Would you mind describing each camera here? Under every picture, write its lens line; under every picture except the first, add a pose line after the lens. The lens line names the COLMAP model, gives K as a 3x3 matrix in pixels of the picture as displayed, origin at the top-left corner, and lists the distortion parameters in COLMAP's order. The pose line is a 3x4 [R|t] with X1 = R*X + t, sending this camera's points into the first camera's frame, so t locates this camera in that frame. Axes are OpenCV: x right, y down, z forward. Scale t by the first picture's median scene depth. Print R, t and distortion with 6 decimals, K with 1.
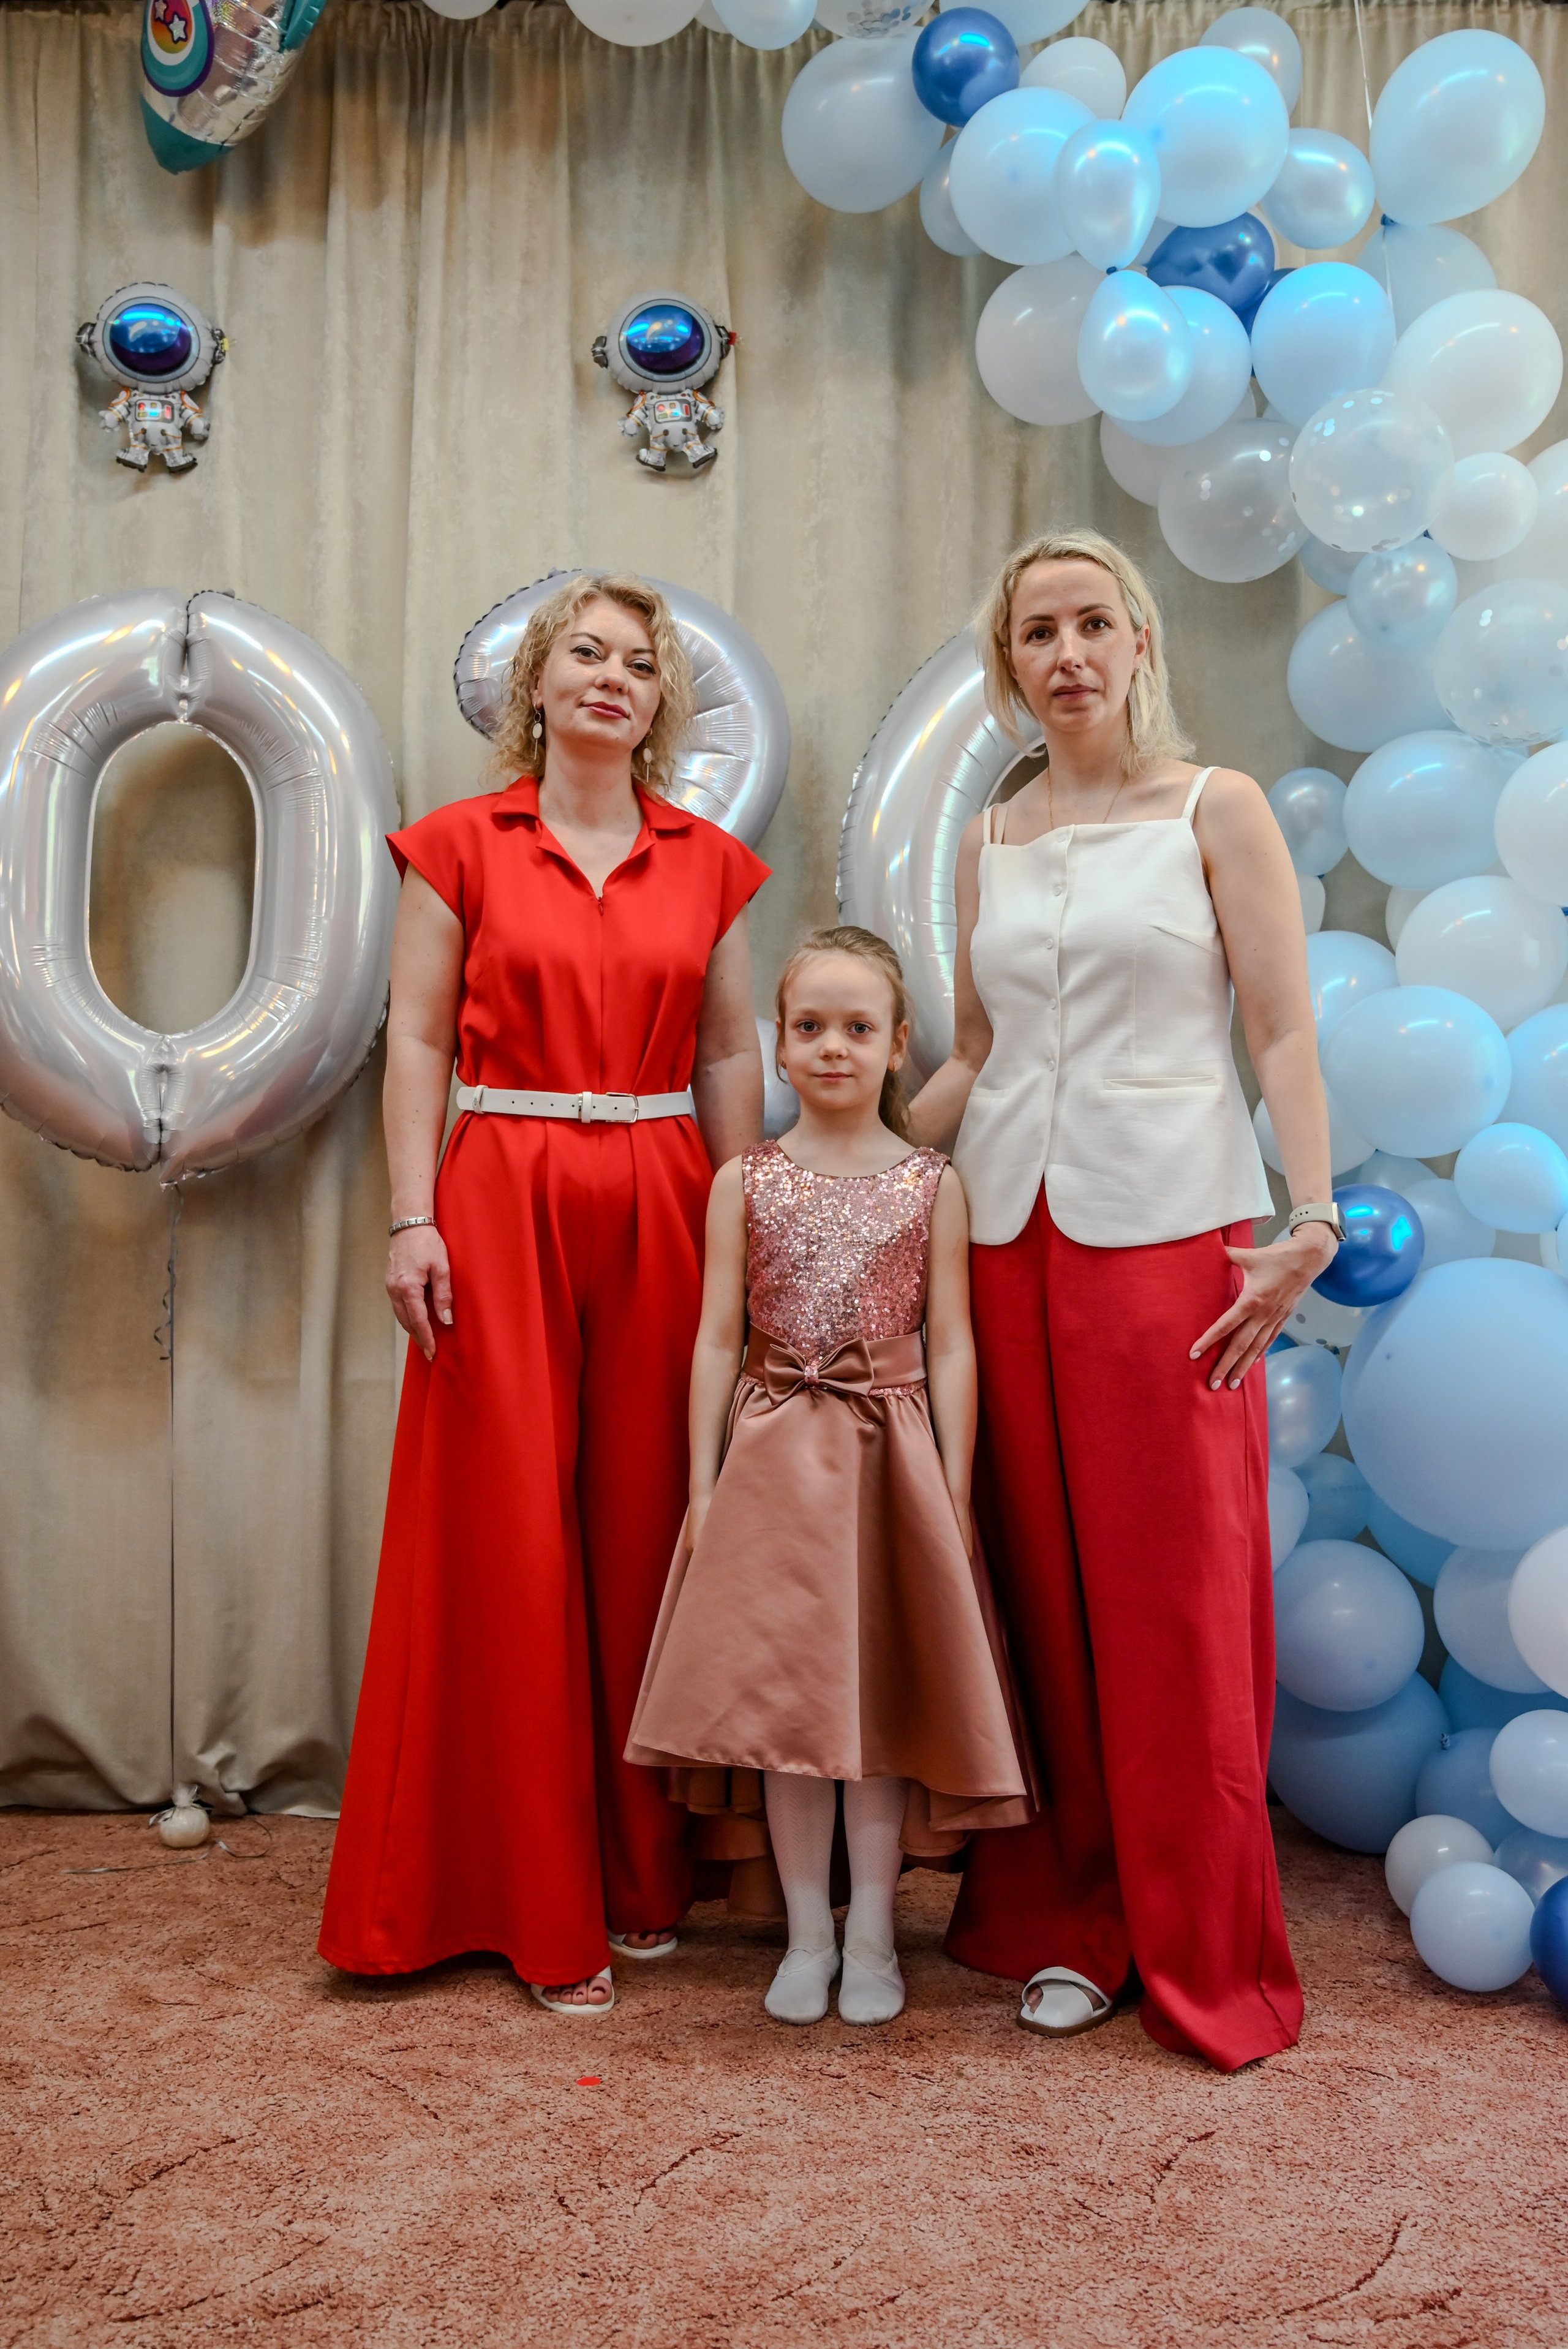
lens RADIAL K [[2212.3, 0, 773.4], [0, 2212.3, 1122.7], [0, 0, 1]] dist [-0.000695, -0.000595]
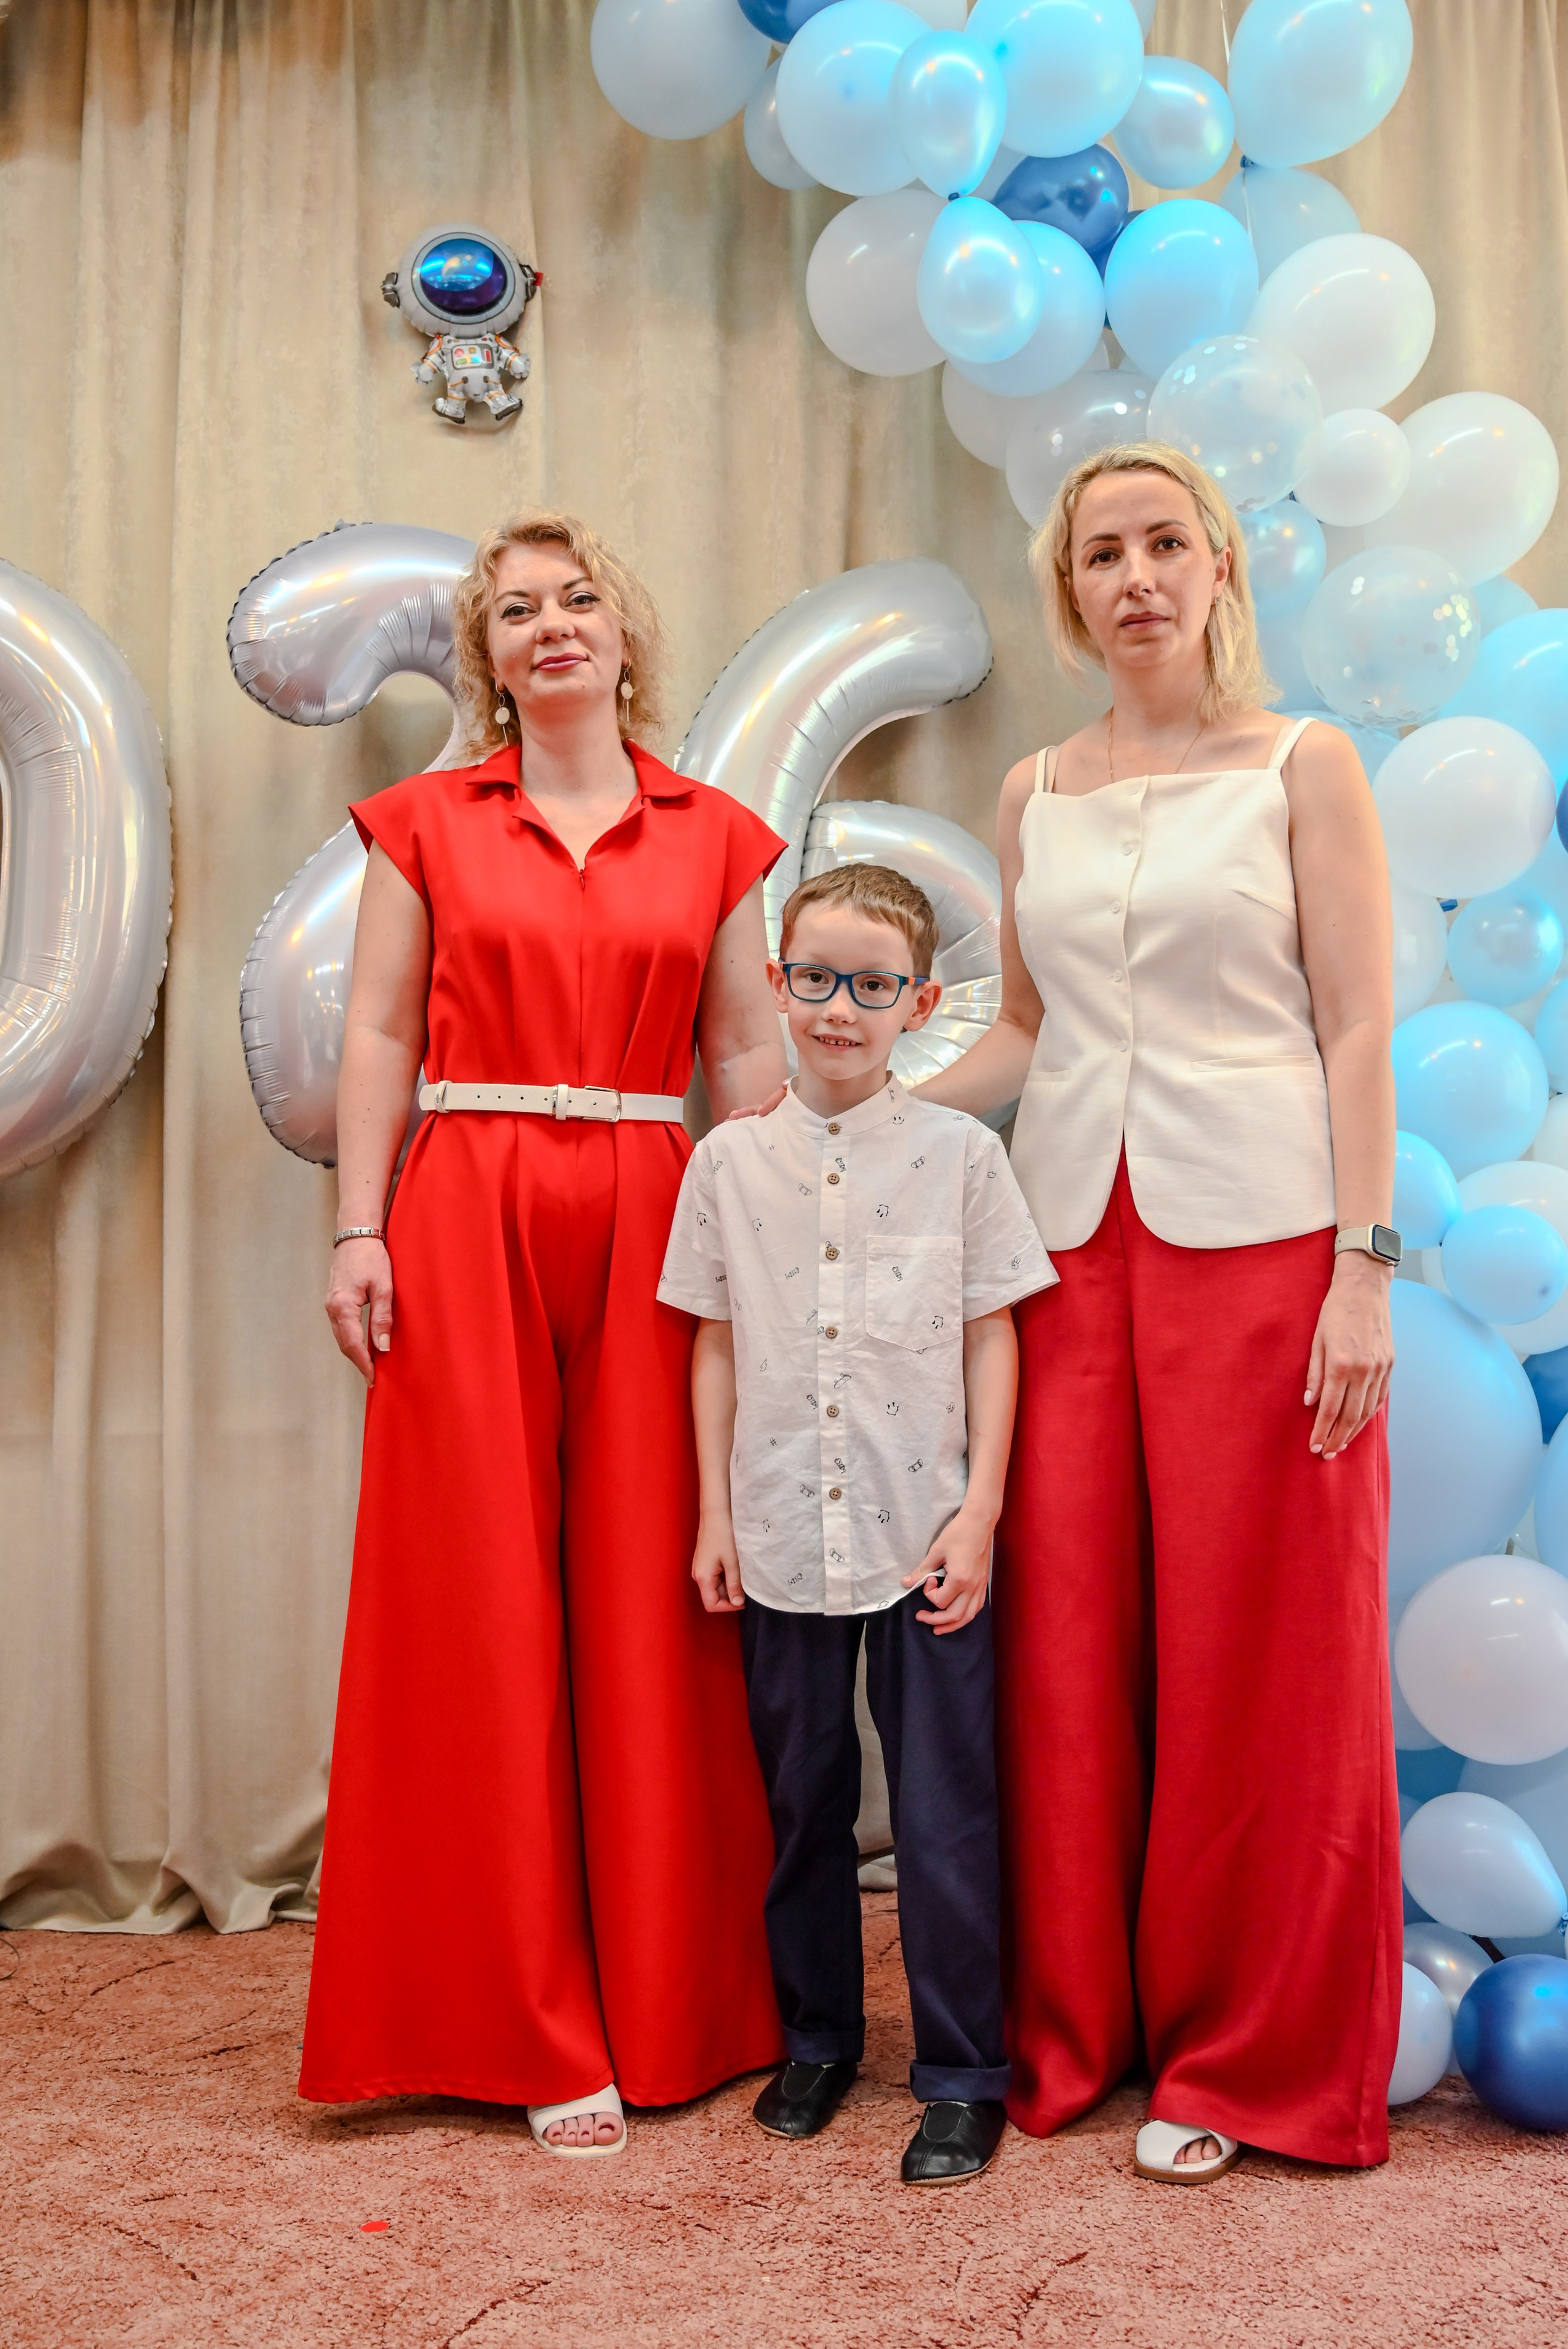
lens RADIAL K [[2301.1, 0, 806.4], [0, 2301.1, 1162.7], [0, 0, 1]] dist [-0.003553, -0.000639]
pose [[0.996206, -0.006637, 0.086774, 0.008233], [0.007439, 0.999933, -0.008924, 0.021291], [-0.086709, 0.009536, 0.996188, 0.069925]]
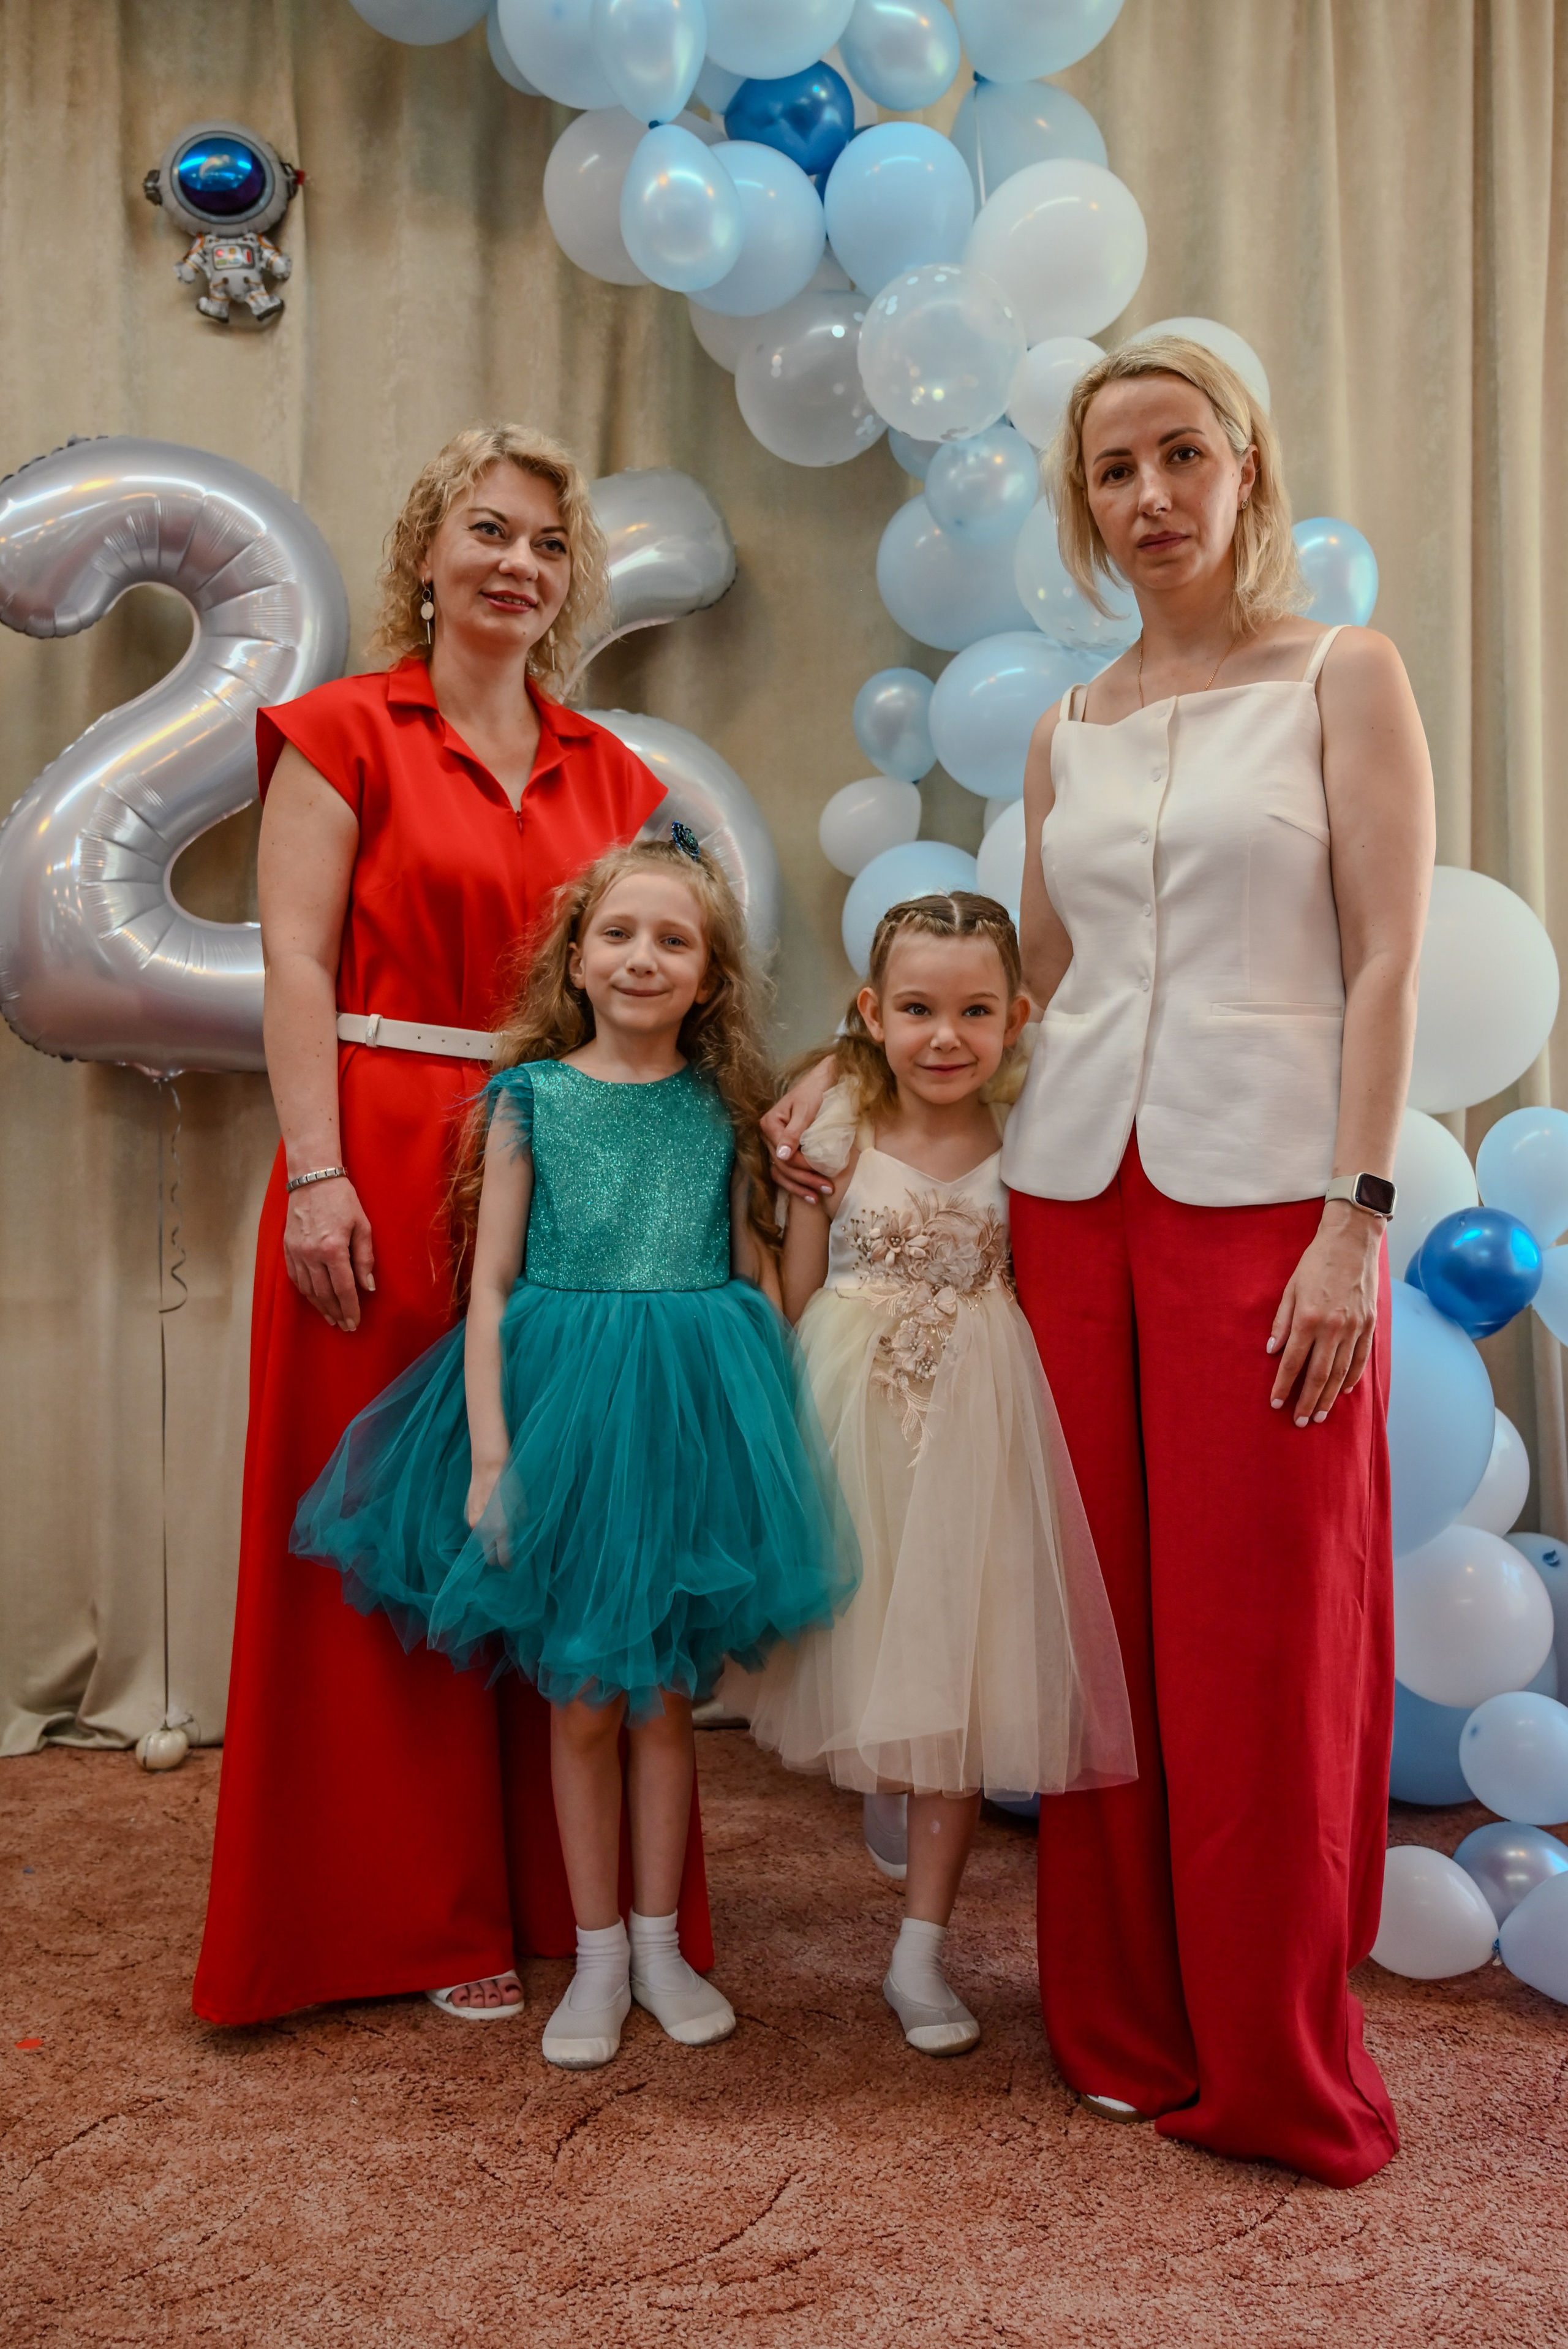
lens RADIAL K [[2271.0, 0, 802.3], [0, 2271.0, 1168.4], [0, 0, 1]] dist [0.005143, -0.010741]
pose [[0.997339, 0.003573, 0.072823, 0.155474], [-0.009982, 0.996085, 0.087836, -0.036557], [-0.072224, -0.088329, 0.993470, 0.011091]]
